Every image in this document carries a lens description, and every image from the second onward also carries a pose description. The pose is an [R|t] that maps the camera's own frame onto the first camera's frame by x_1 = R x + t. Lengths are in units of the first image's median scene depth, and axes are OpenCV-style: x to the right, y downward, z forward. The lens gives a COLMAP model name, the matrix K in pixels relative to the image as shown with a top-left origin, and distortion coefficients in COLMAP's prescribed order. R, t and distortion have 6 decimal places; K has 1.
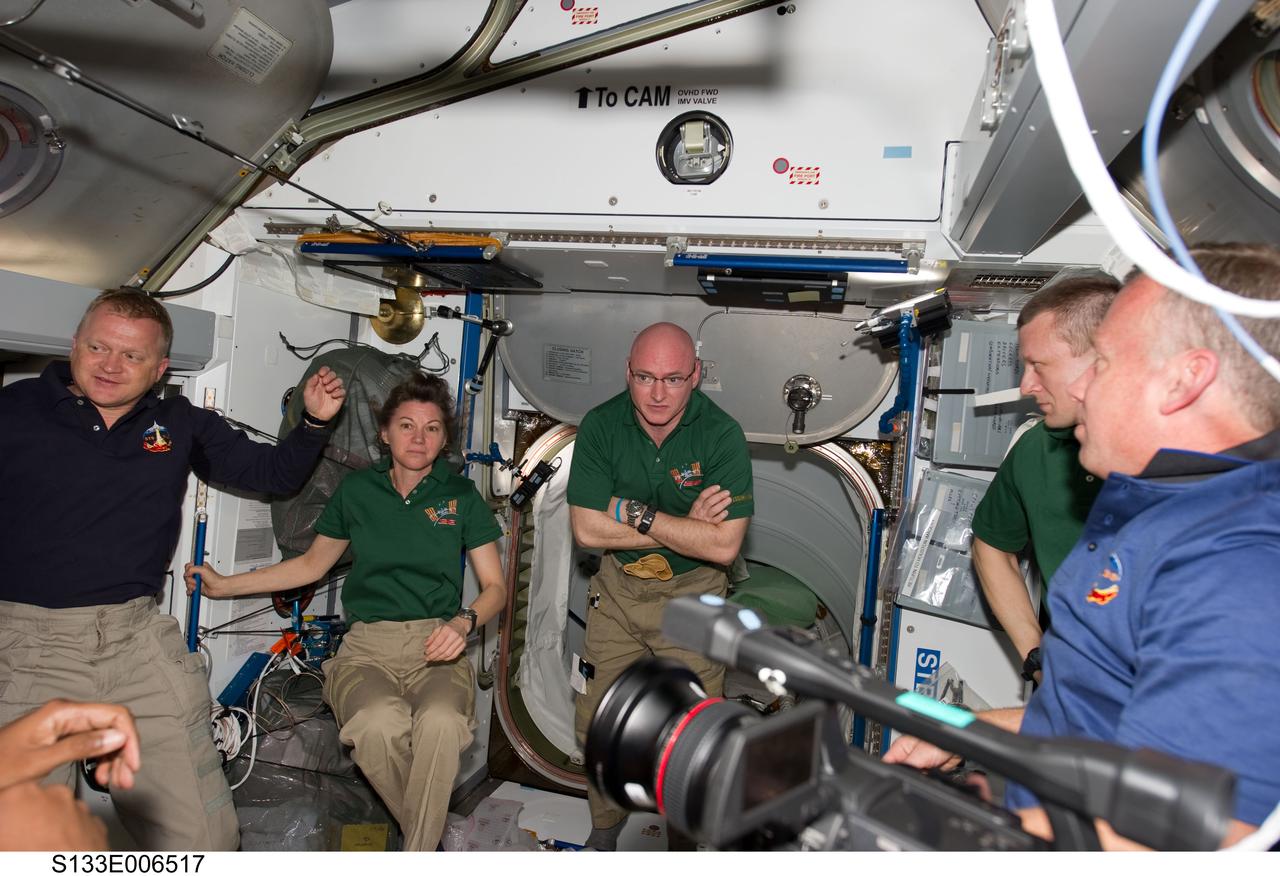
lens RADIAL K [[843.4, 0, 636.6], [0, 843.4, 432.4], [0, 0, 1]] dist [0.003194, -0.000725]
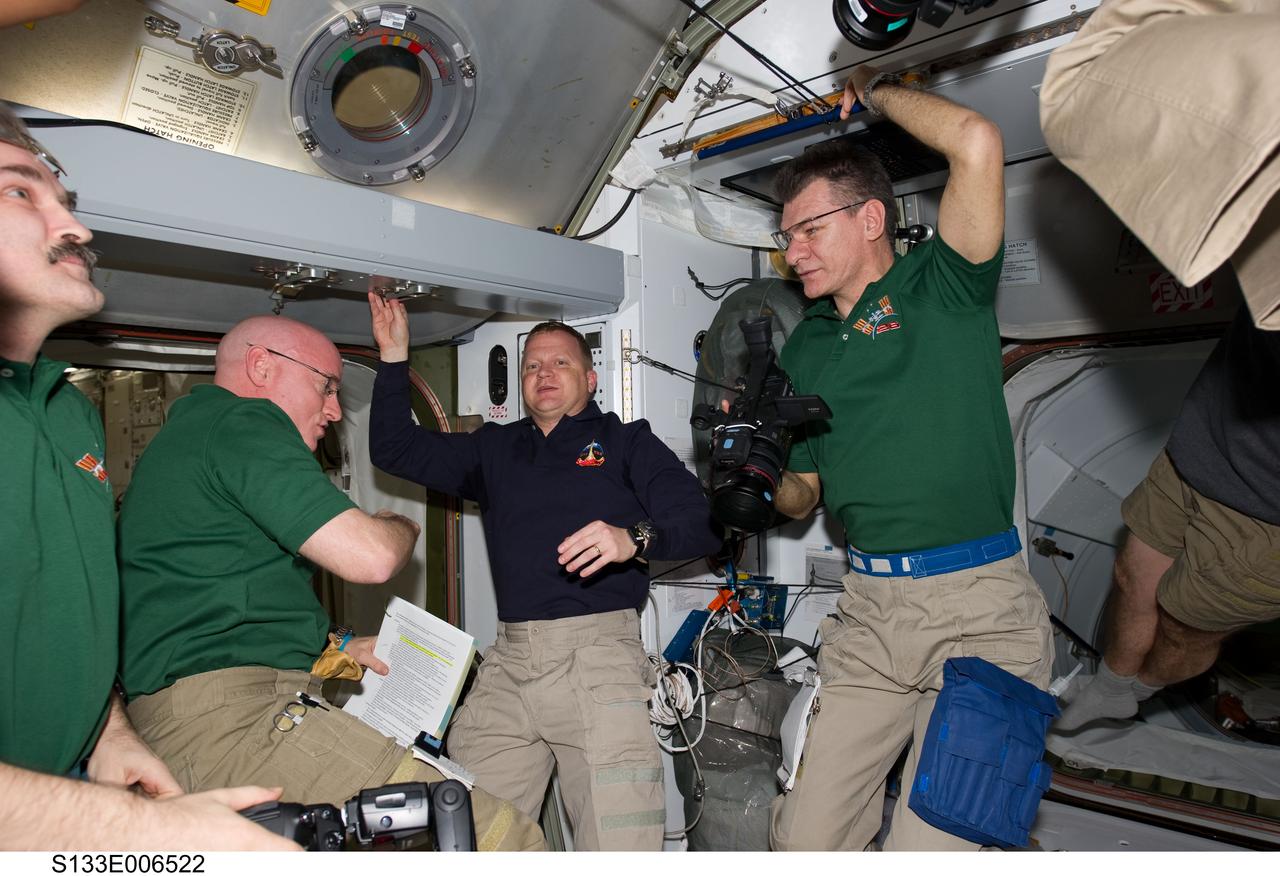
lens RADIAL K [[843.4, 0, 641.9], [0, 843.4, 431.2], [0, 0, 1]] dist [0.003194, -0.000725]
pose [[0.894130, -0.114061, -0.433038, -0.078576], [0.094770, 0.993312, -0.065955, 0.129438], [0.437665, 0.017933, 0.898959, 0.131949]]
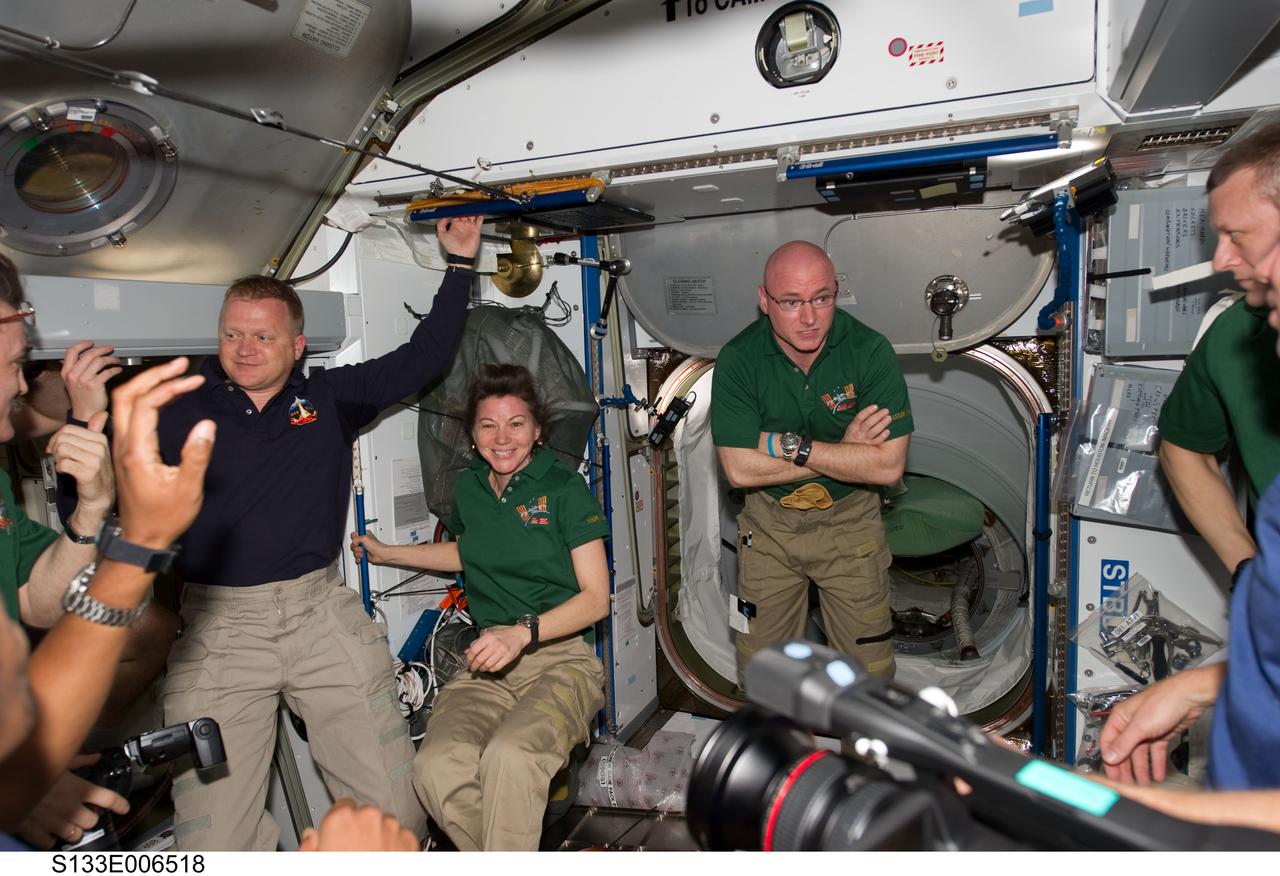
lens RADIAL K [[843.4, 0, 637.1], [0, 843.4, 432.3], [0, 0, 1]] dist [0.003194, -0.000725]
pose [[0.979632, -0.100475, -0.173857, 0.012868], [0.116008, 0.989891, 0.081593, -0.015131], [0.163902, -0.100100, 0.981385, 0.033774]]
